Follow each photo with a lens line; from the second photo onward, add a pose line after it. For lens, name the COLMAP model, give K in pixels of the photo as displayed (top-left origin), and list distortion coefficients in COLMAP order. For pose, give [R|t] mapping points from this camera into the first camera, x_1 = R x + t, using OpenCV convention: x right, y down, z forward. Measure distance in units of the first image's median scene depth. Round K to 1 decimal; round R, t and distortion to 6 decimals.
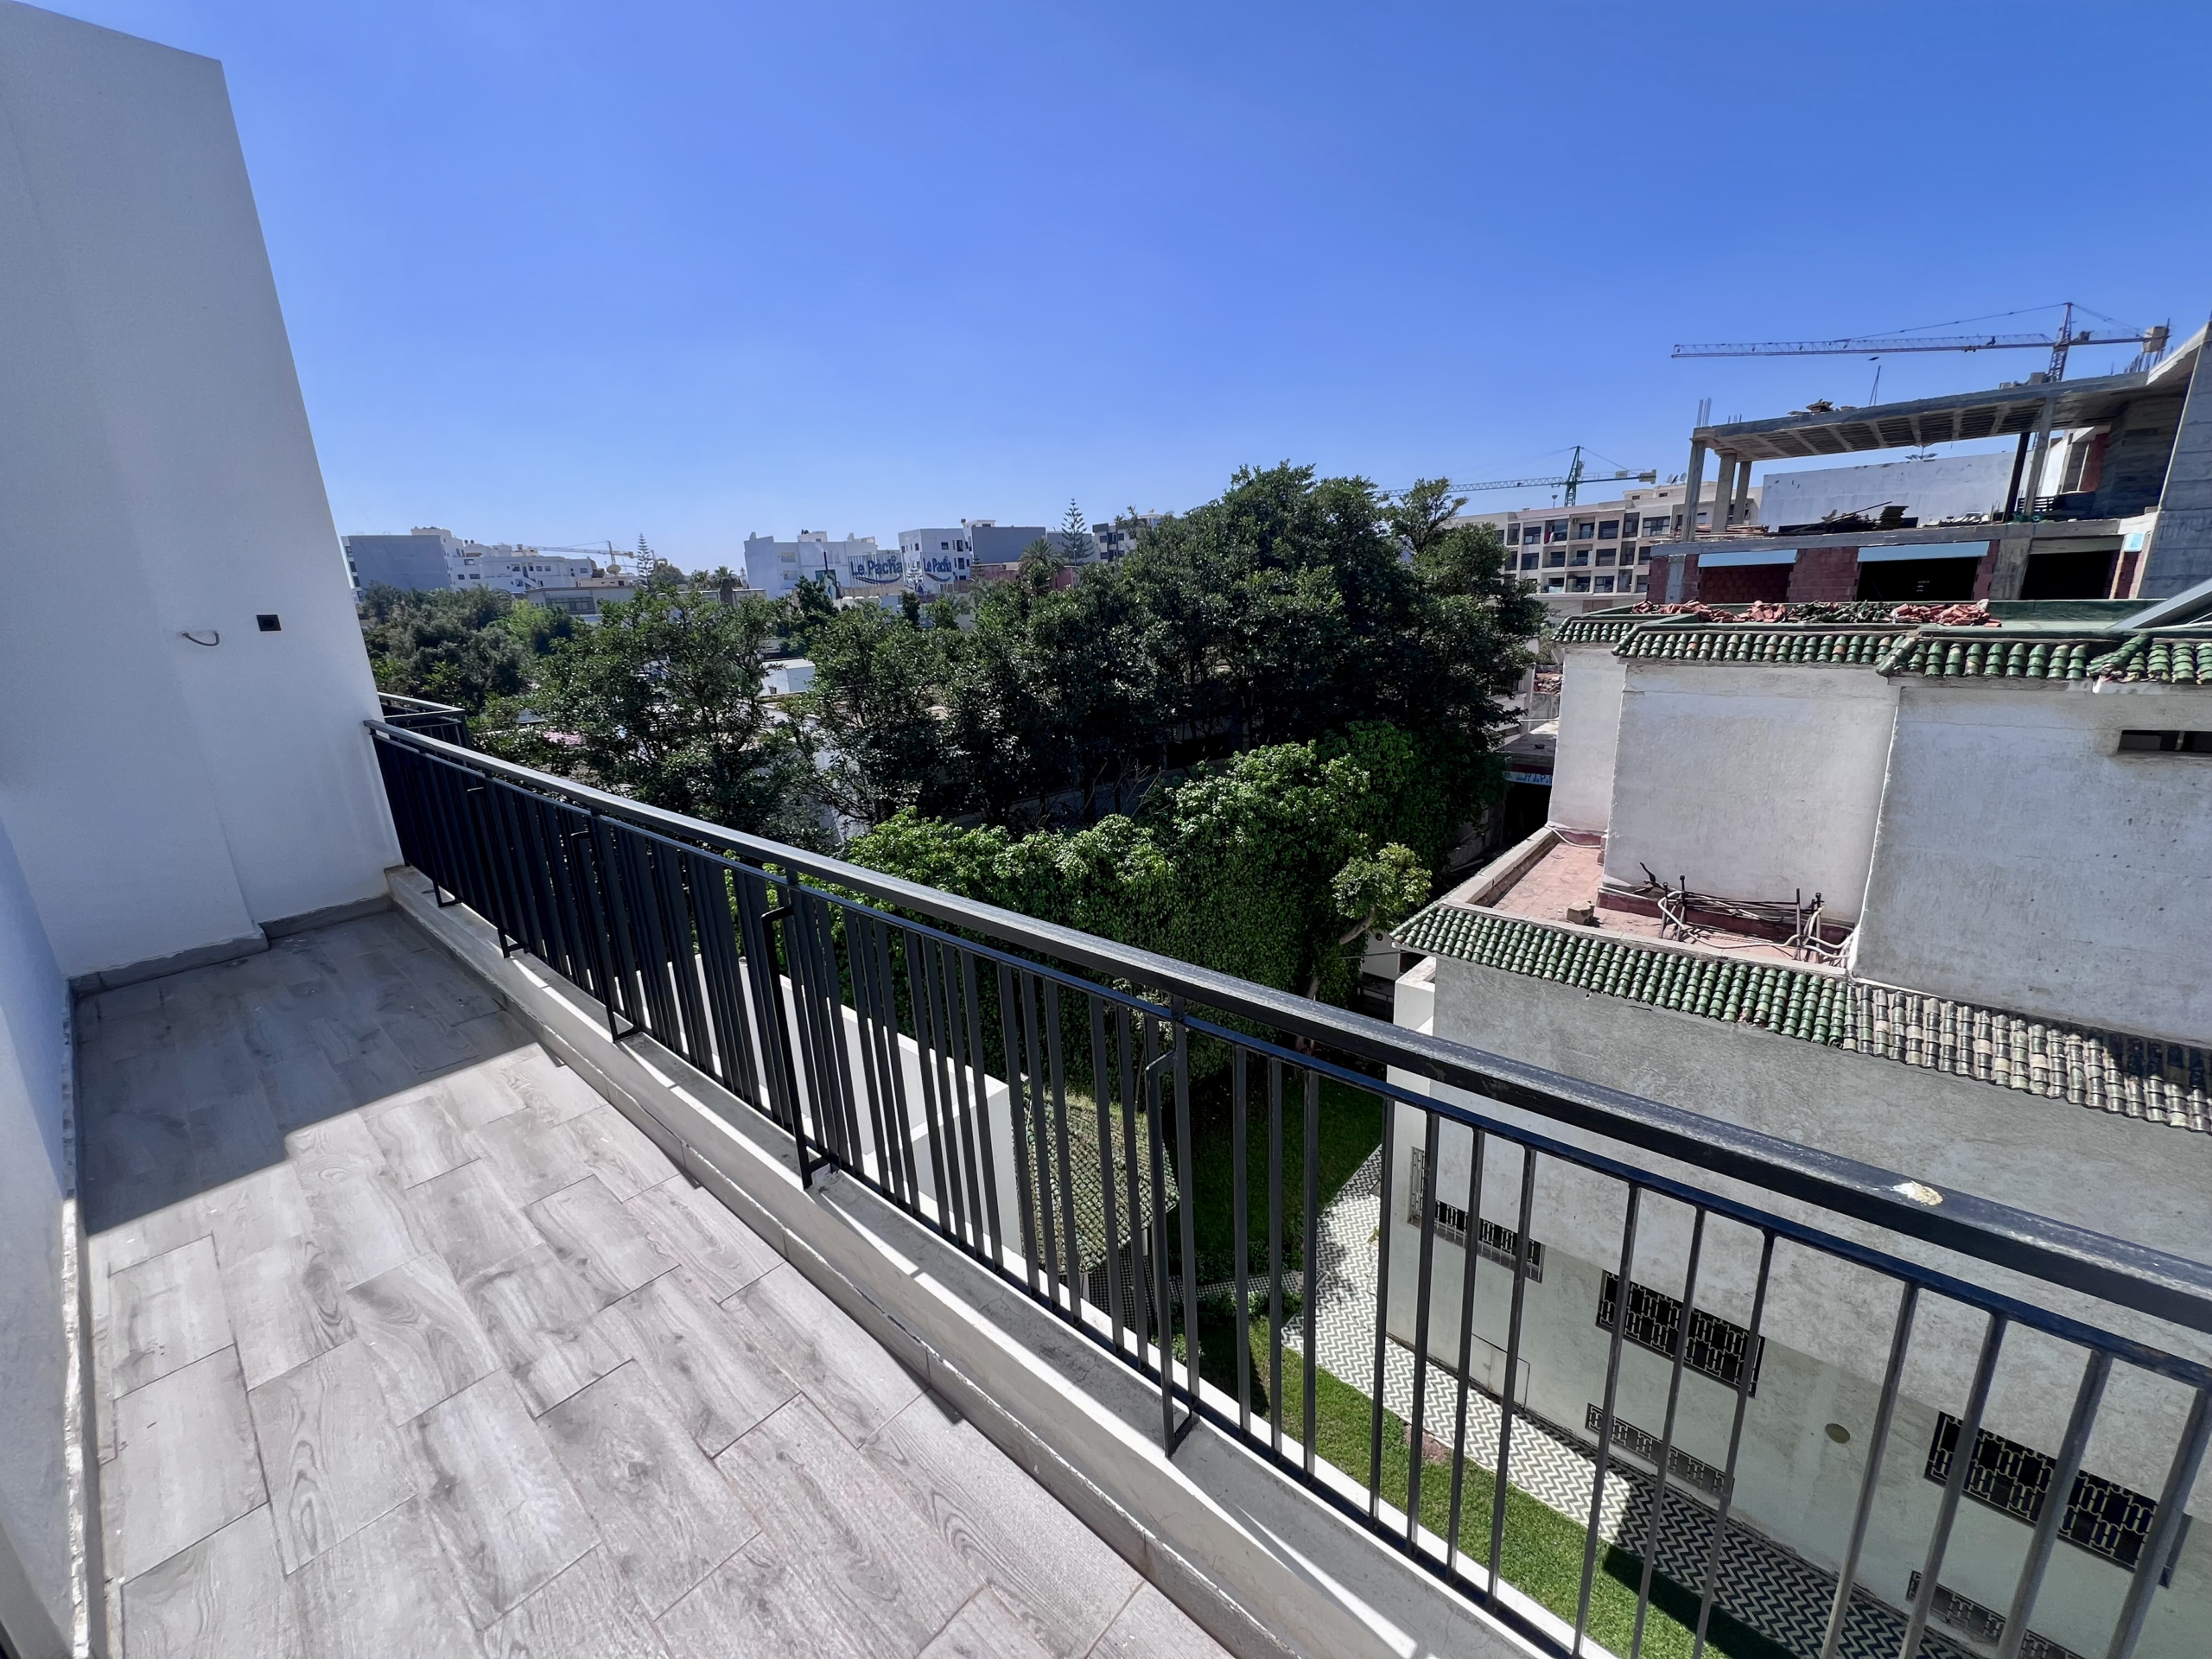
lens RADIAL K [[883.2, 0, 1108.7], [0, 883.2, 819.6], [0, 0, 1]] dist [-0.001437, 0.000294]
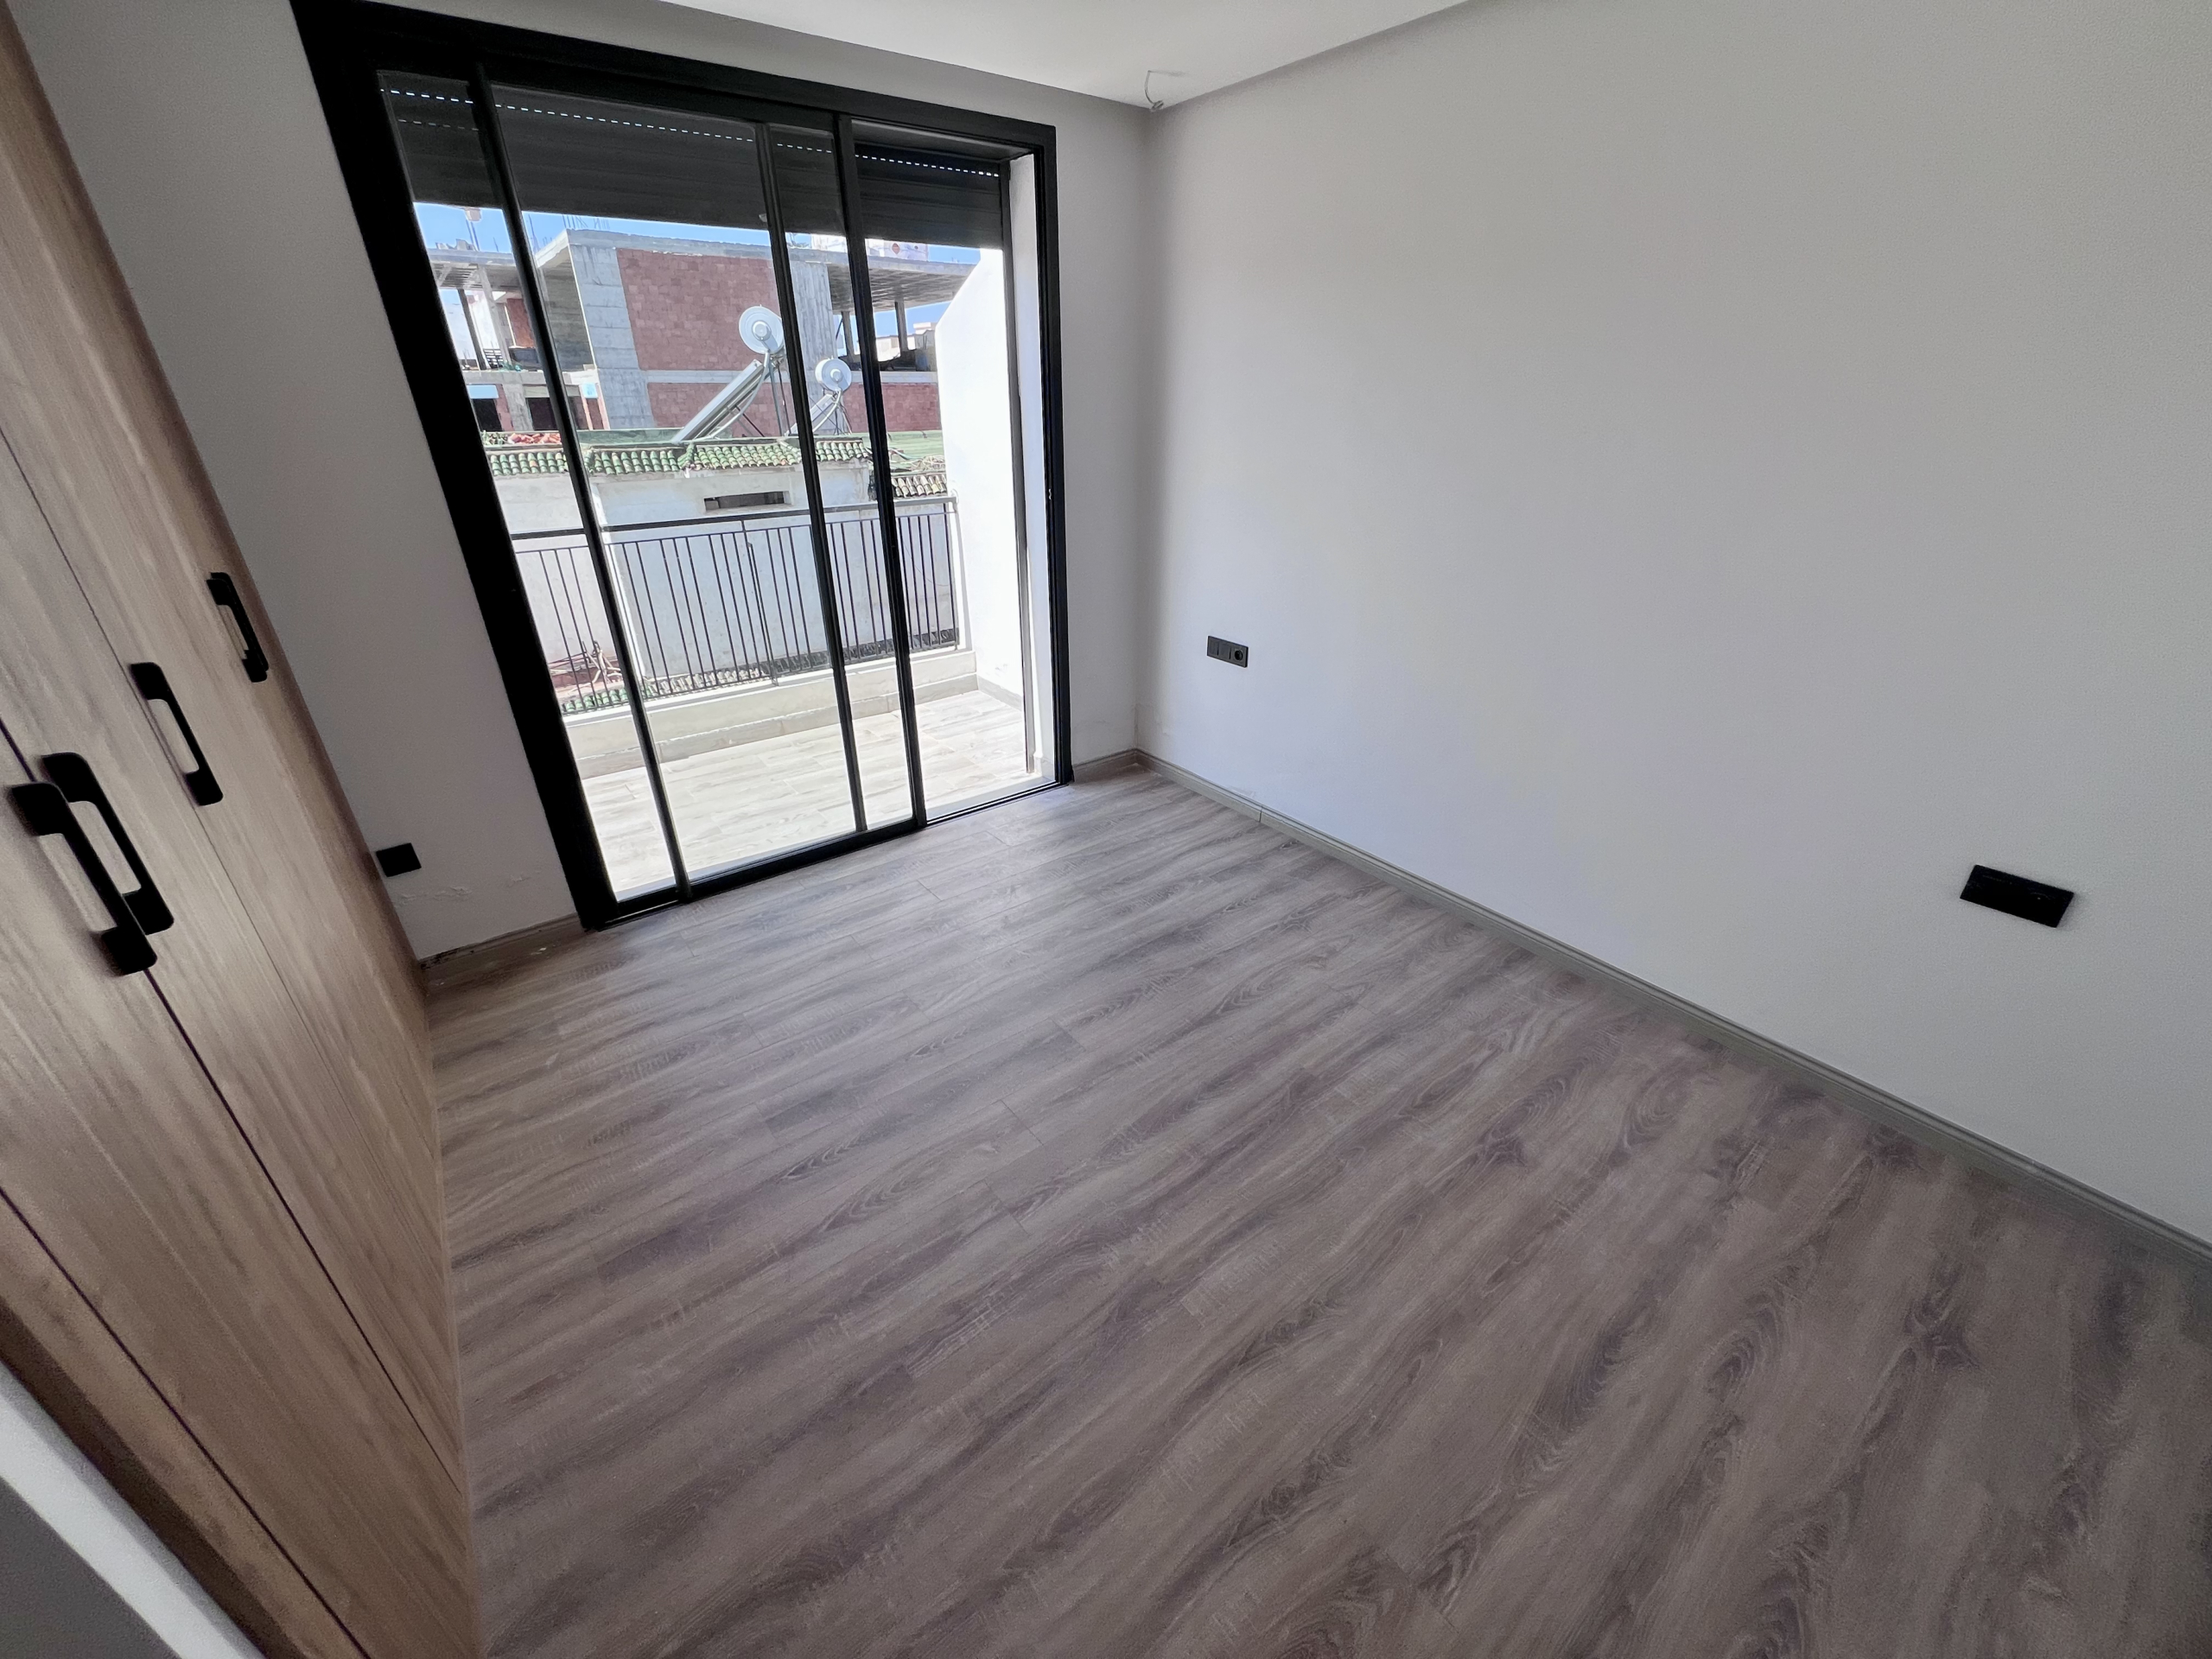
lens RADIAL K [[883.2, 0, 1105.0], [0, 883.2, 825.6], [0, 0, 1]] dist [-0.001437, 0.000294]
pose [[0.200057, -0.400044, 0.894395, -0.560502], [0.250411, 0.903408, 0.348064, 0.077552], [-0.947244, 0.154334, 0.280908, -0.193572]]
